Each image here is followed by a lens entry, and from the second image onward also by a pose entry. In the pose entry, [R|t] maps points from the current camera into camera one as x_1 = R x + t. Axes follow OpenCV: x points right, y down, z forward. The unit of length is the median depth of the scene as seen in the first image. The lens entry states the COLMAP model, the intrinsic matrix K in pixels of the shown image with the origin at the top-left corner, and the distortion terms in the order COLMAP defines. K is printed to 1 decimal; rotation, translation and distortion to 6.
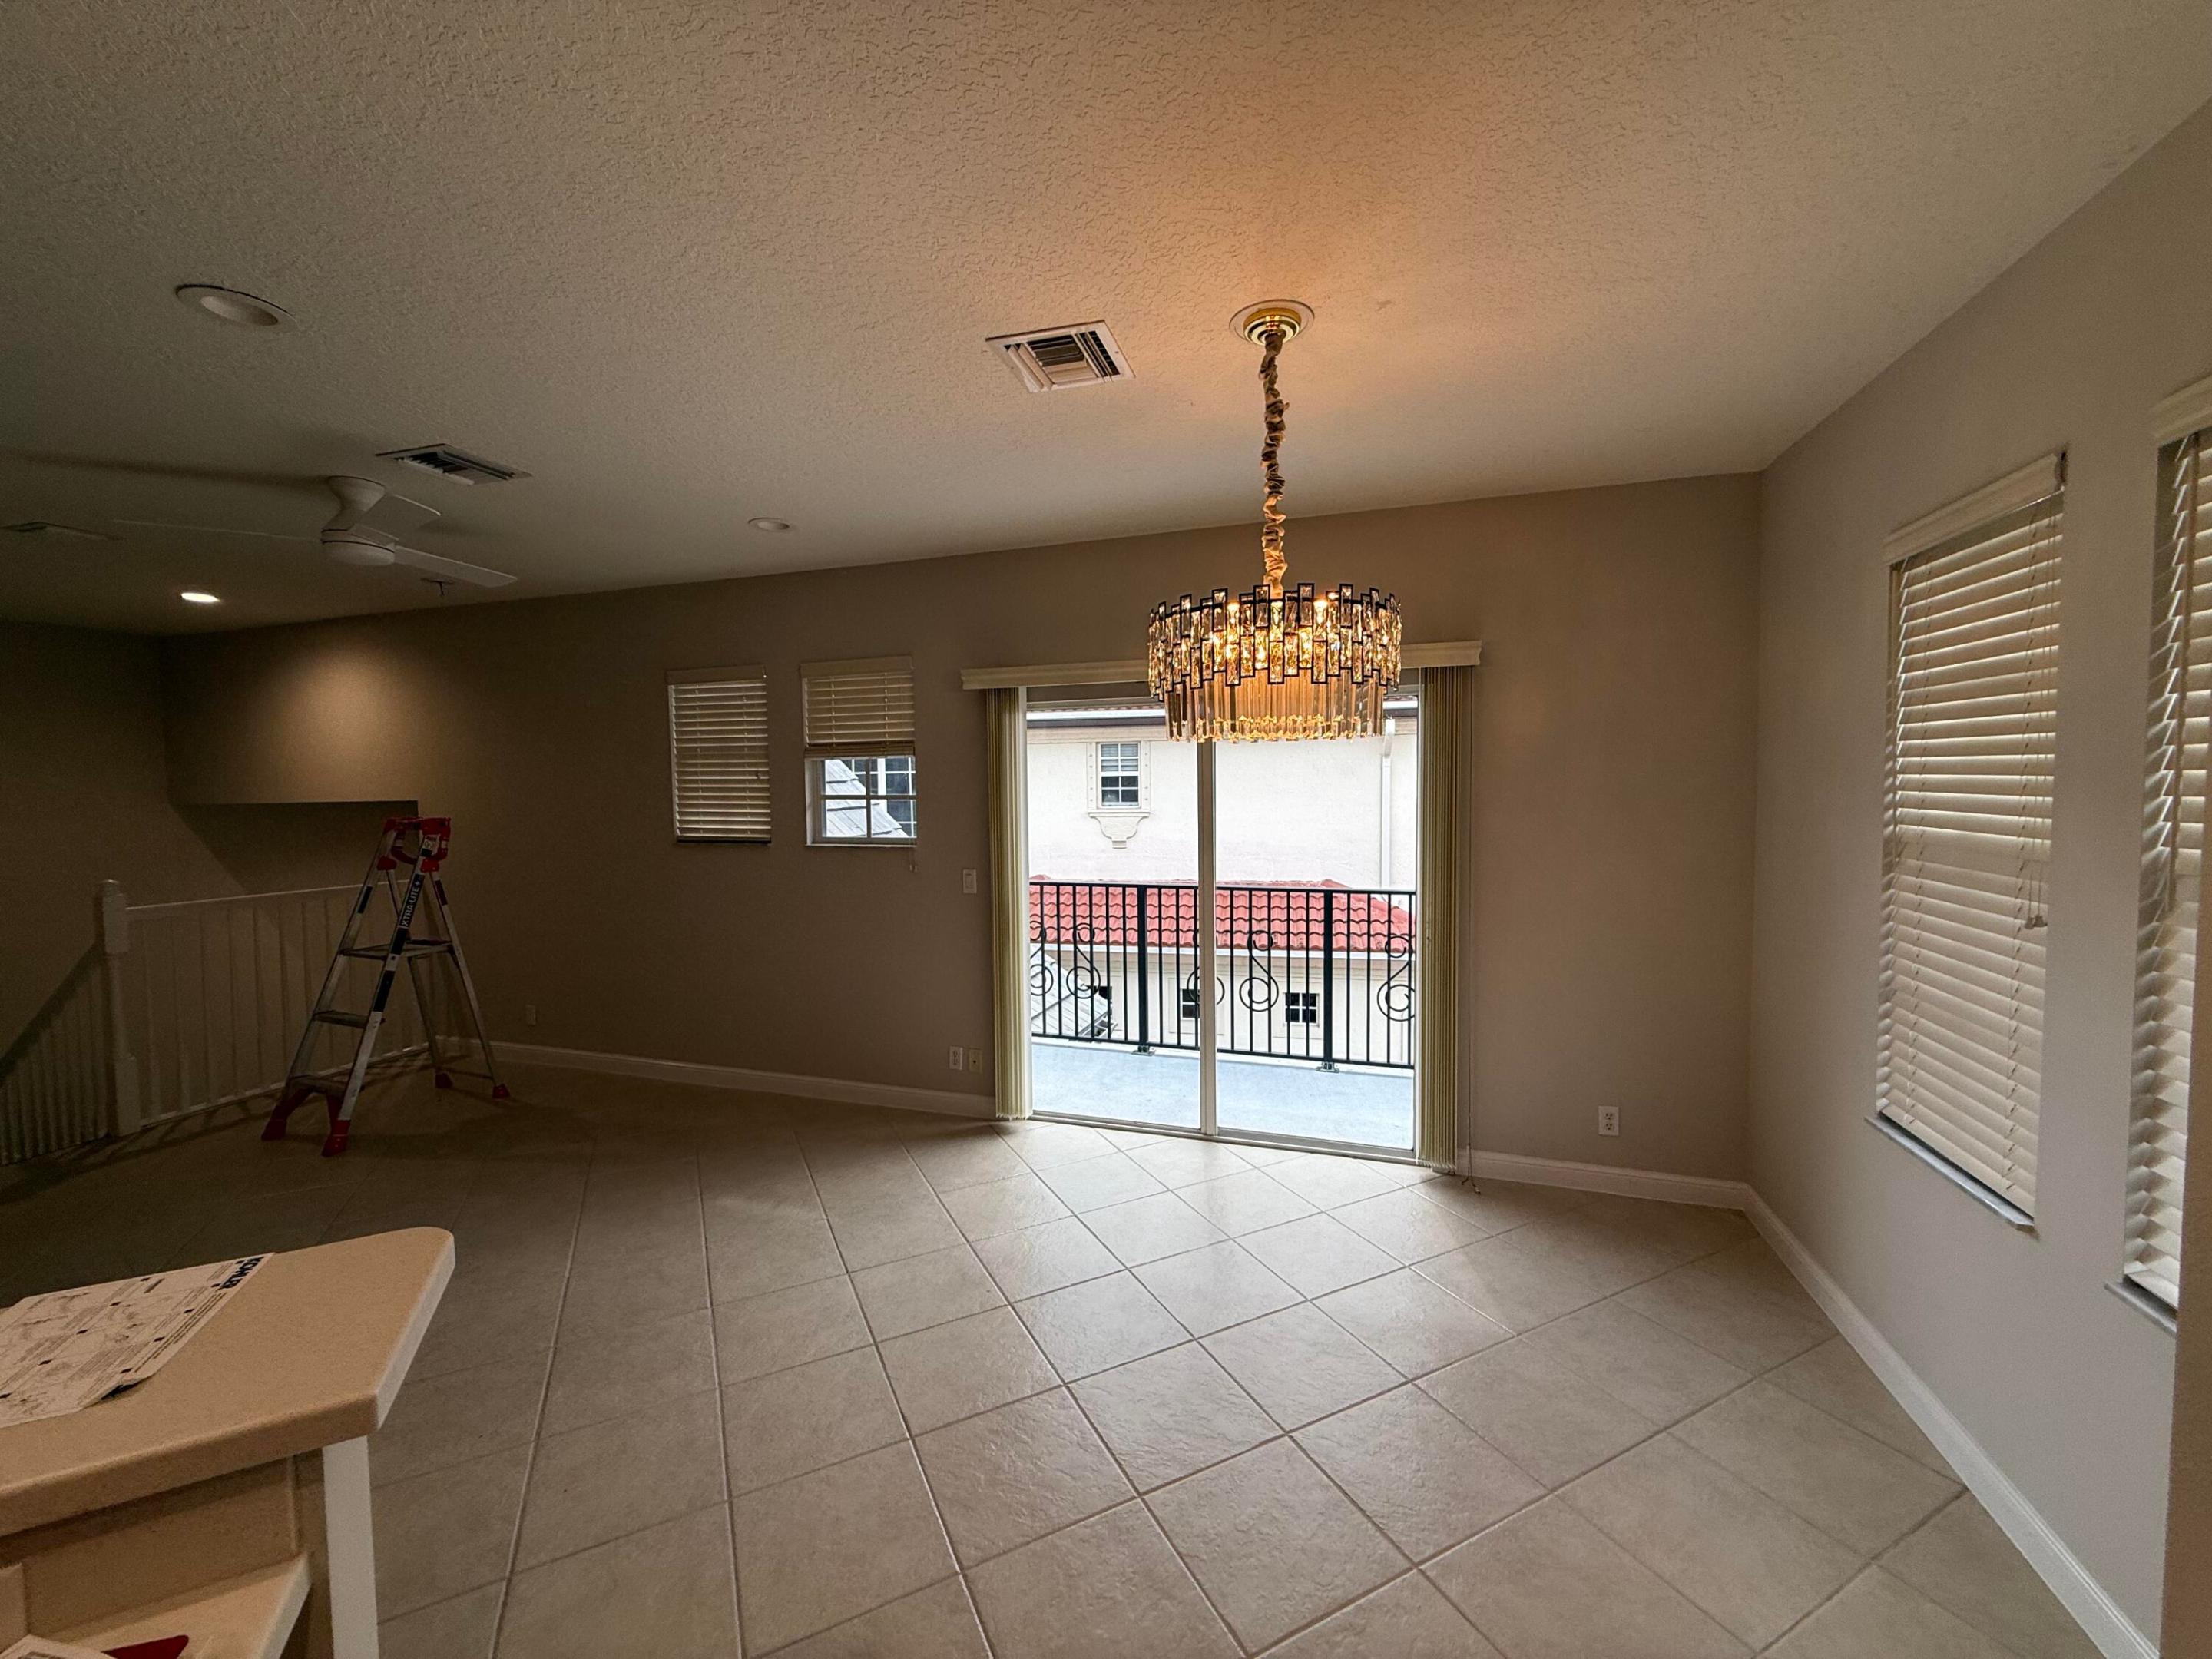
lens RADIAL K [[876.5, 0, 1103.8], [0, 876.5, 823.2], [0, 0, 1]] dist [0.000436, -0.000135]
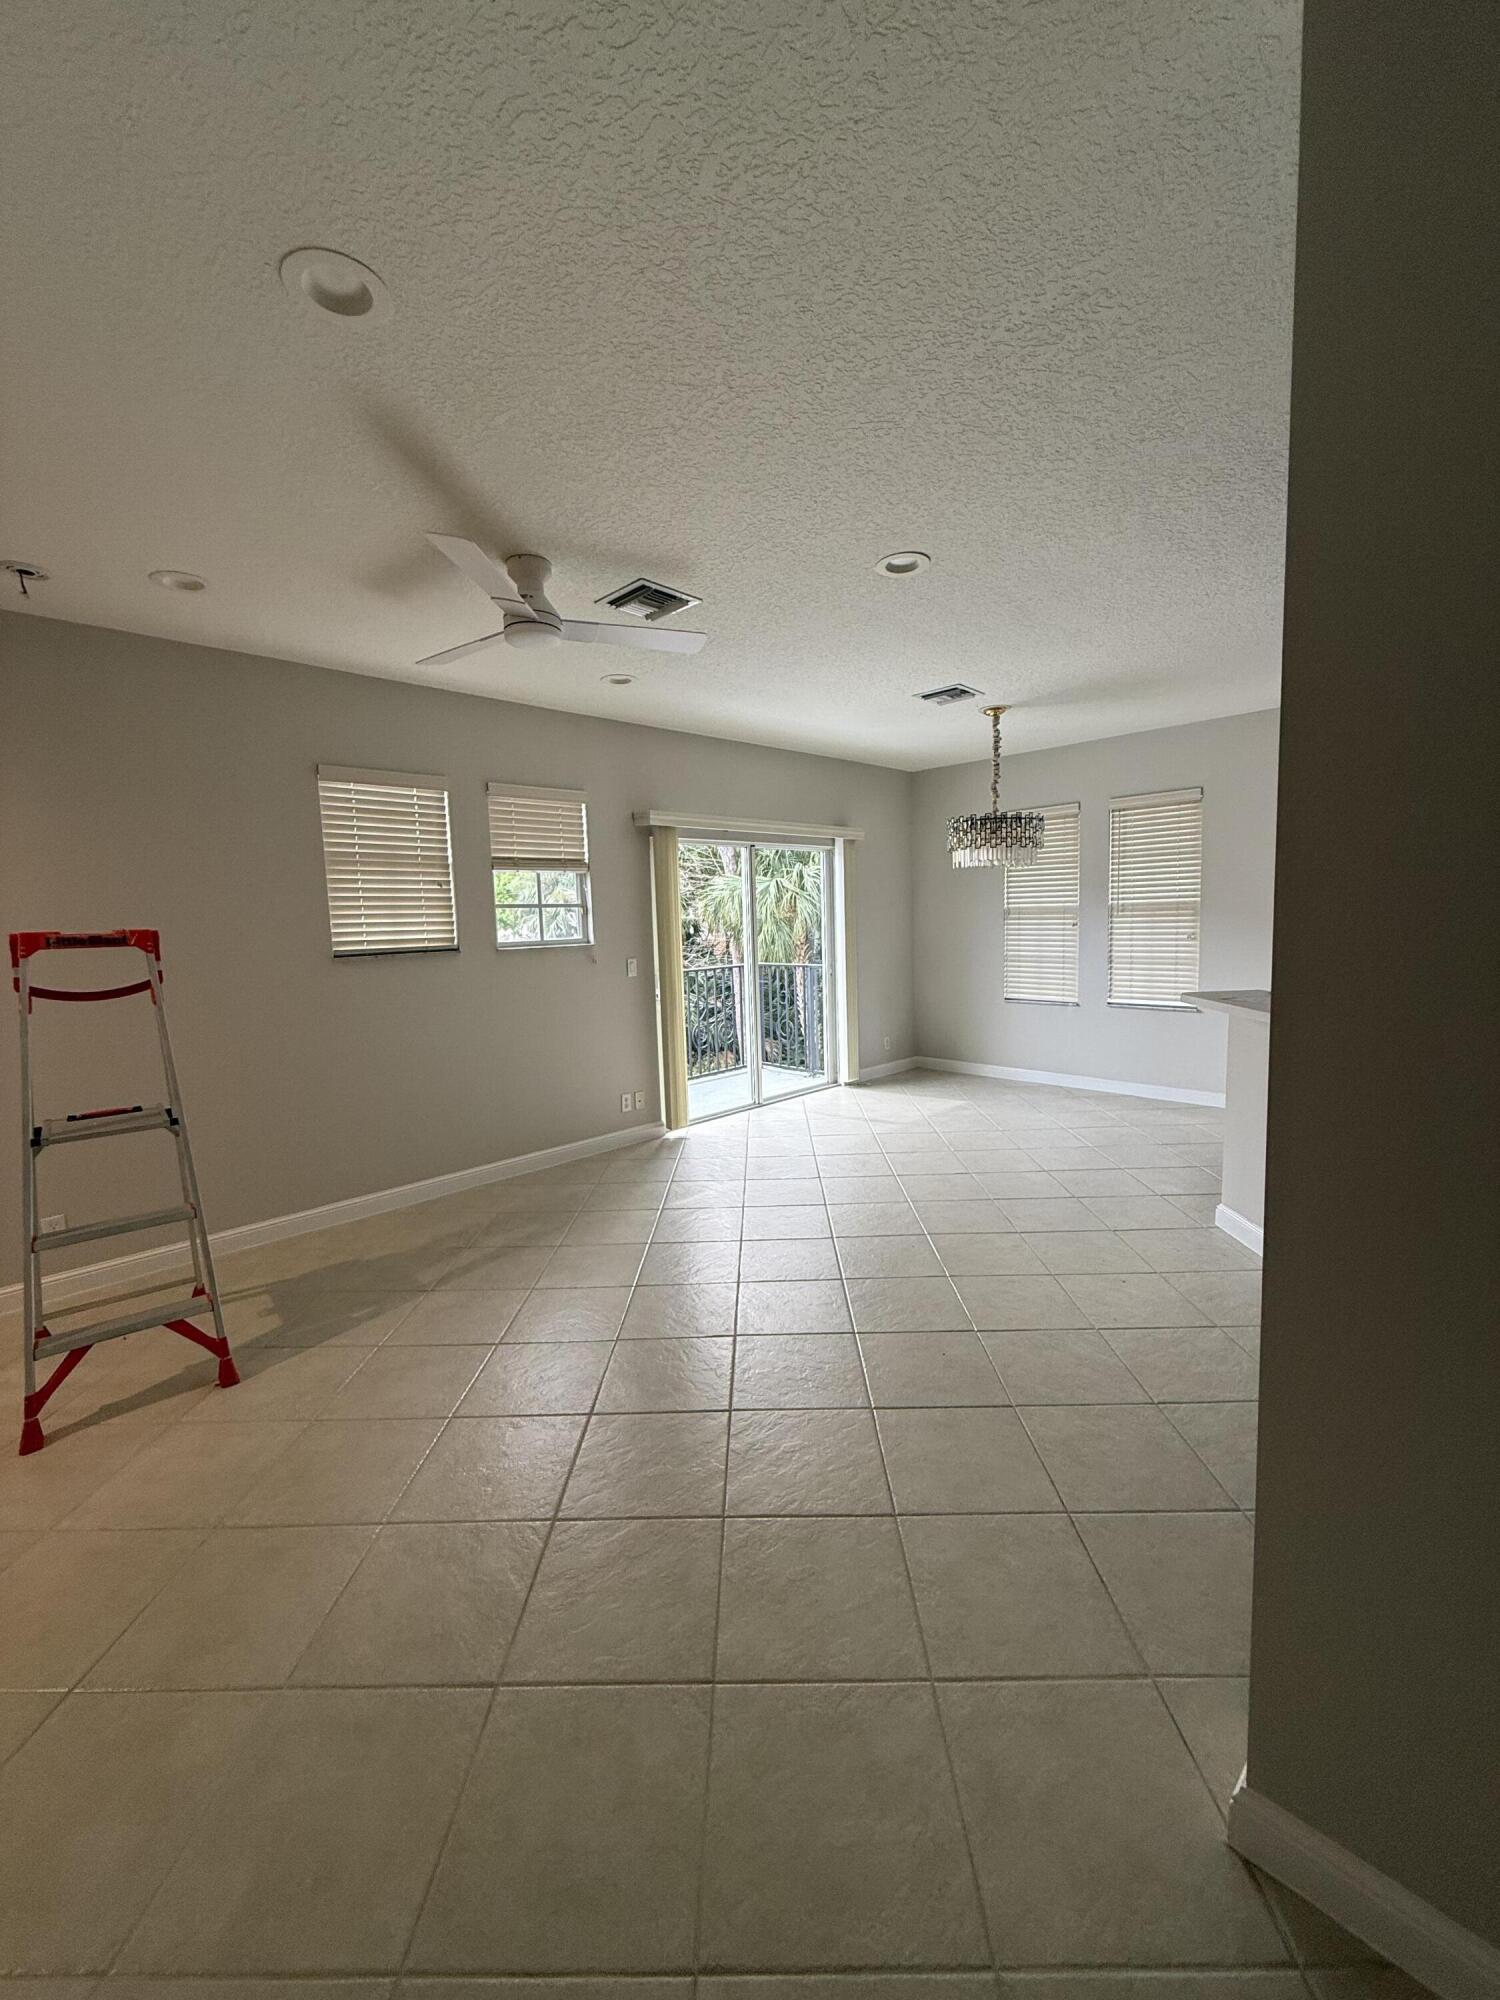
lens RADIAL K [[792.5, 0, 752.0], [0, 792.5, 997.1], [0, 0, 1]] dist [0.000436, -0.000135]
pose [[0.459159, -0.092444, 0.883531, -1.414230], [0.068738, 0.995286, 0.068415, 0.050317], [-0.885691, 0.029319, 0.463349, 0.346146]]
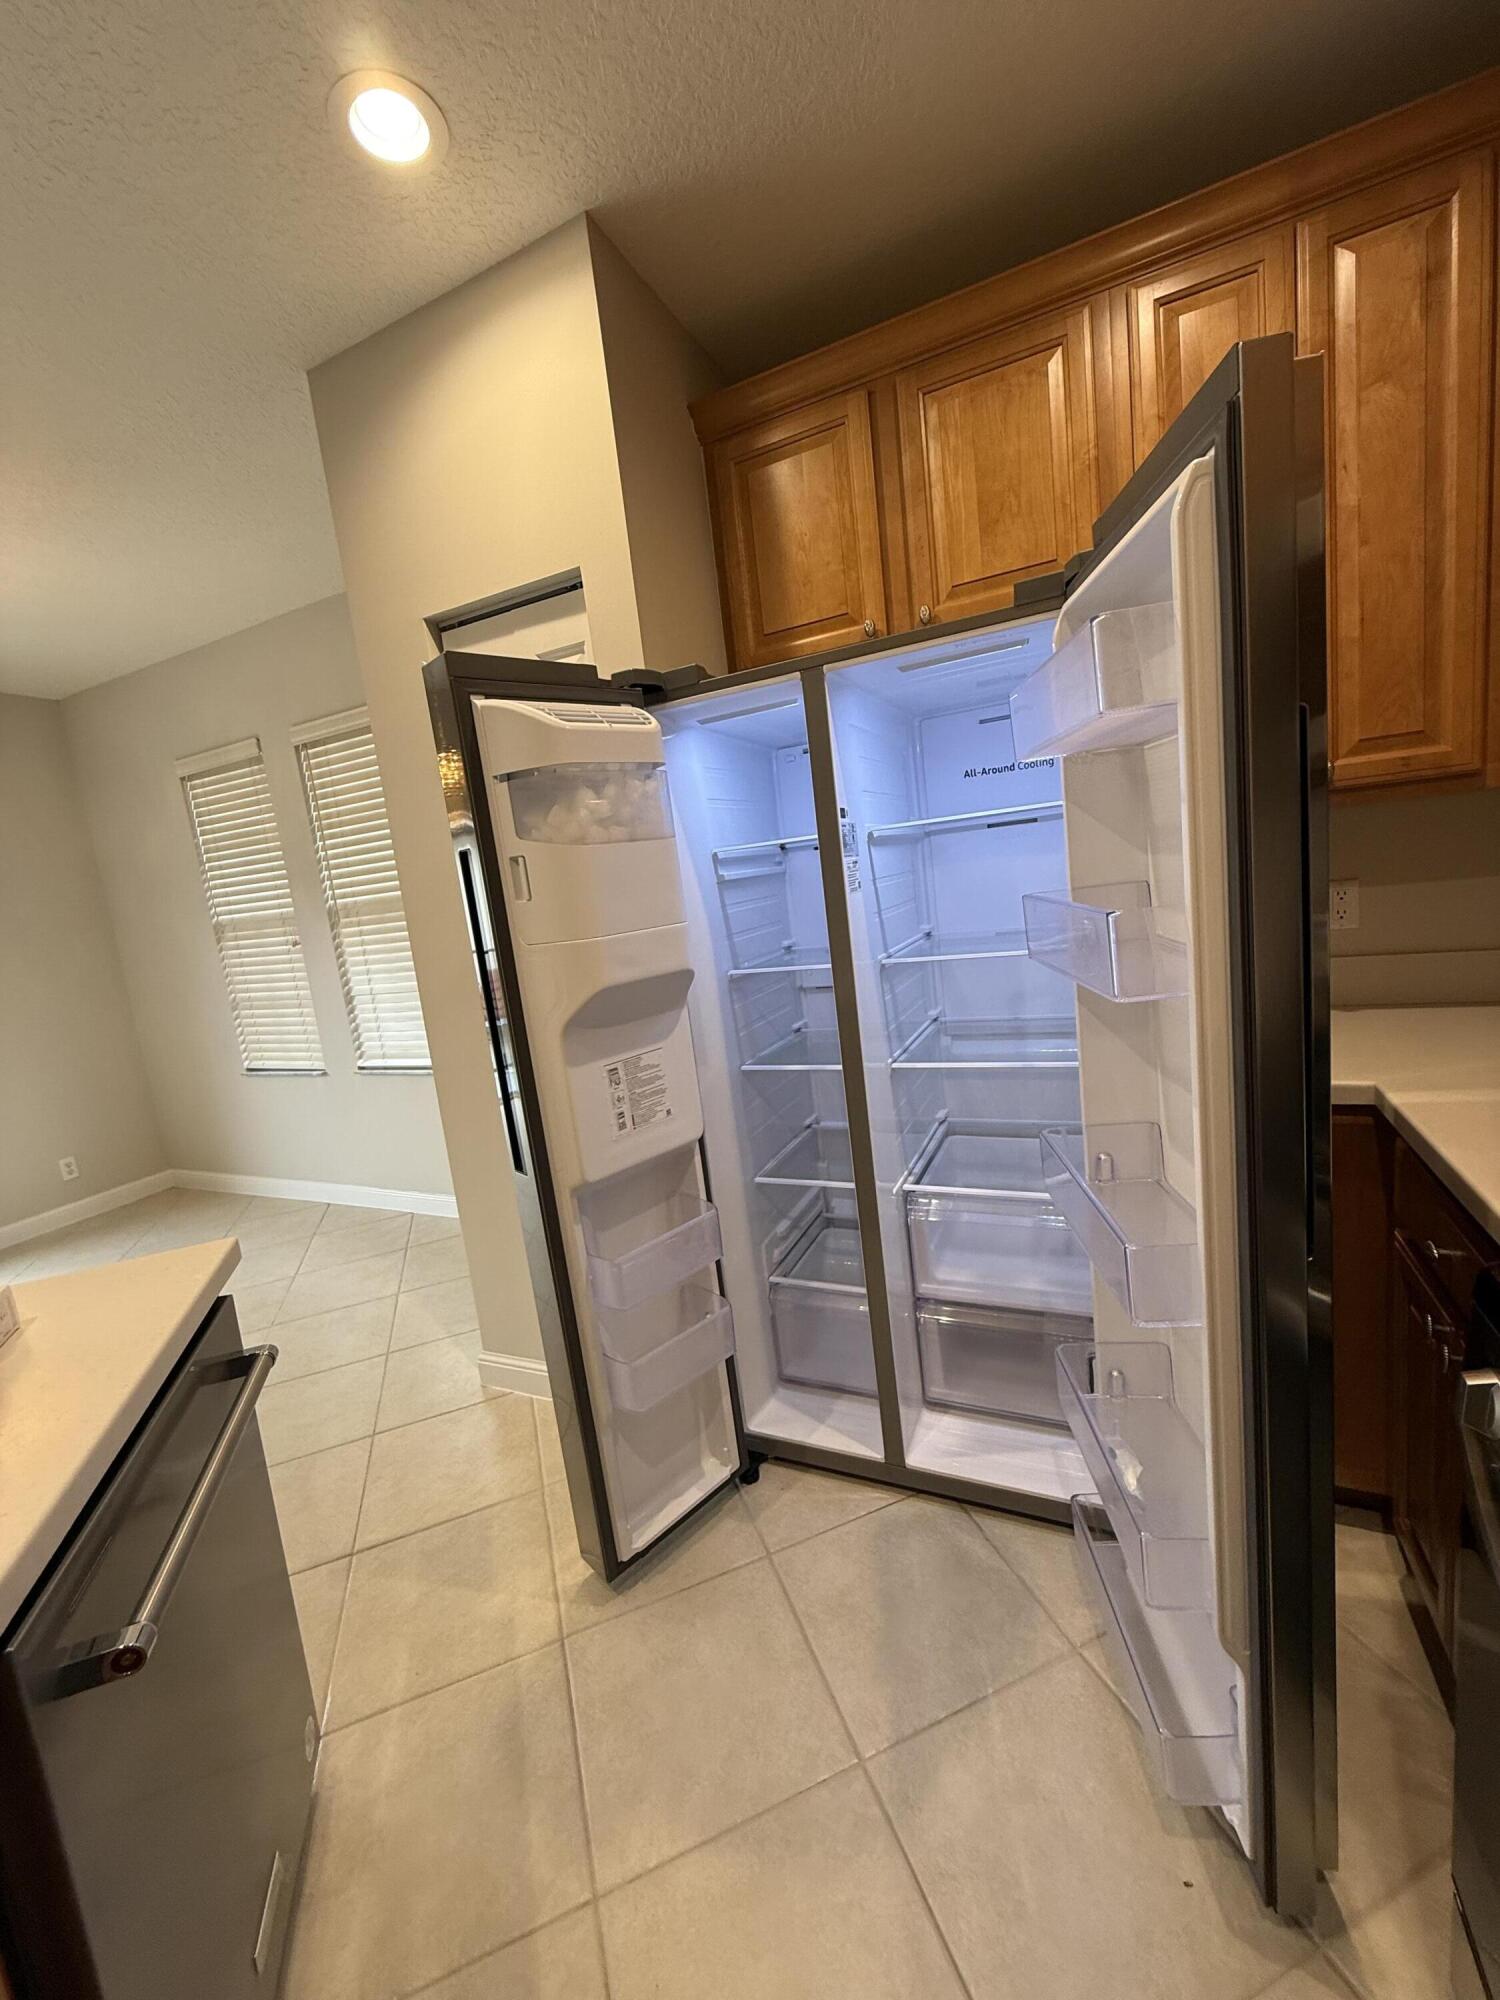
lens RADIAL K [[792.5, 0, 750.9], [0, 792.5, 993.8], [0, 0, 1]] dist [0.000436, -0.000135]
pose [[0.115097, -0.149709, 0.982008, -0.460061], [0.161889, 0.978188, 0.130153, 0.087609], [-0.980074, 0.143996, 0.136823, -0.233736]]
